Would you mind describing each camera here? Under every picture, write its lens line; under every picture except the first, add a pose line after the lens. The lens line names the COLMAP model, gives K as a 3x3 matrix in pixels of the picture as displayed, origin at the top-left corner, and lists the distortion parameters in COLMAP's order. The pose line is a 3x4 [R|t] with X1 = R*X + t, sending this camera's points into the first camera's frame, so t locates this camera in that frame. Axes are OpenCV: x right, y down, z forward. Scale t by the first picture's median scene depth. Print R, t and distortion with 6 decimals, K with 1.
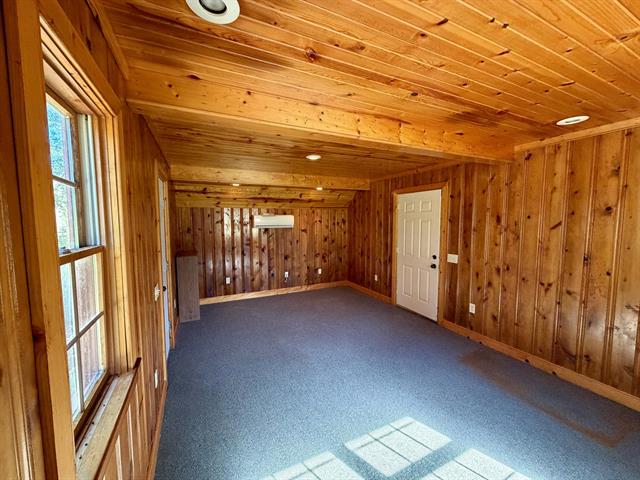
lens RADIAL K [[255.0, 0, 318.8], [0, 255.0, 240.1], [0, 0, 1]] dist [-0.000344, 0.000533]
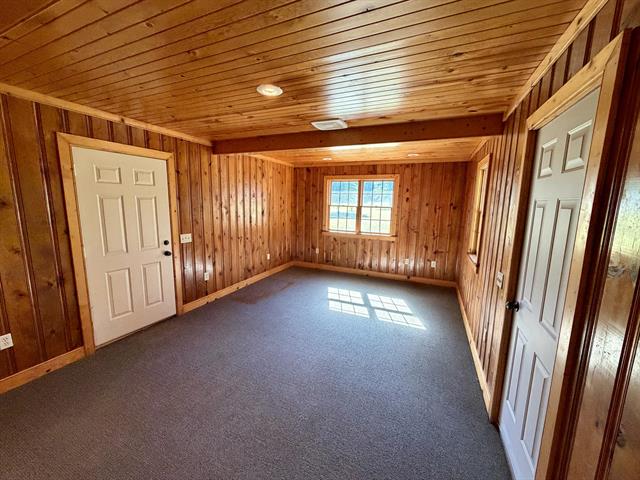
lens RADIAL K [[255.0, 0, 319.6], [0, 255.0, 238.6], [0, 0, 1]] dist [-0.000344, 0.000533]
pose [[-0.644171, -0.119538, 0.755483, -0.510352], [0.044777, 0.980125, 0.193262, -0.086844], [-0.763570, 0.158322, -0.626015, 1.174178]]
